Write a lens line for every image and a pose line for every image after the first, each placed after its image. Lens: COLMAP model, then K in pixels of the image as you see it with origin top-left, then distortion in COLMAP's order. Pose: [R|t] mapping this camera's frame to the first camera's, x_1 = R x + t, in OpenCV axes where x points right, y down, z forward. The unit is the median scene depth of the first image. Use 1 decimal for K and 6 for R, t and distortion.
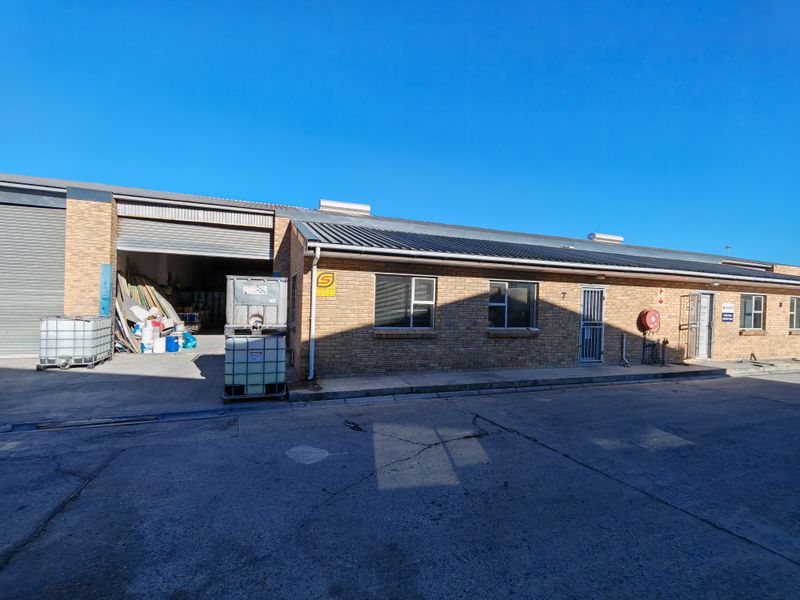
lens RADIAL K [[366.7, 0, 400.0], [0, 366.7, 300.0], [0, 0, 1]] dist [0.000725, 0.001415]
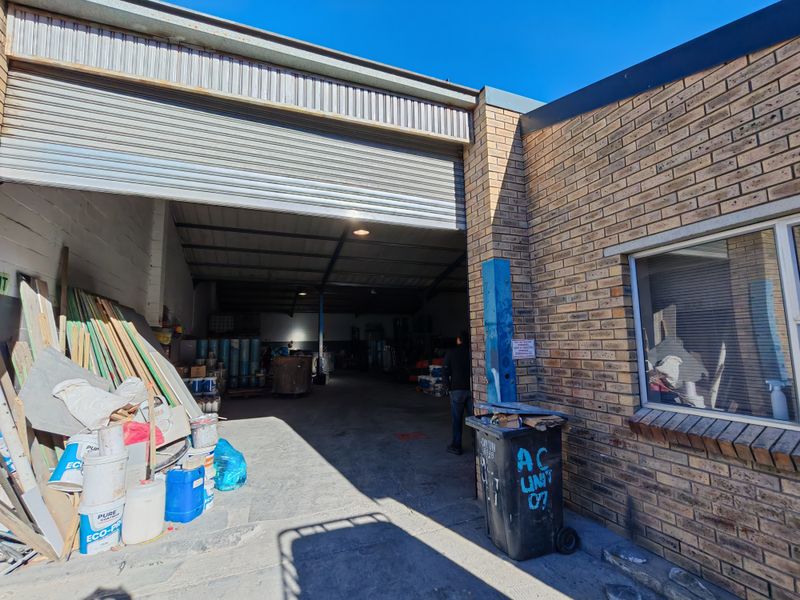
lens RADIAL K [[366.7, 0, 400.0], [0, 366.7, 300.0], [0, 0, 1]] dist [0.000725, 0.001415]
pose [[0.998342, -0.046833, 0.033465, -0.427485], [0.050432, 0.991928, -0.116340, -0.001132], [-0.027747, 0.117835, 0.992646, 0.643044]]
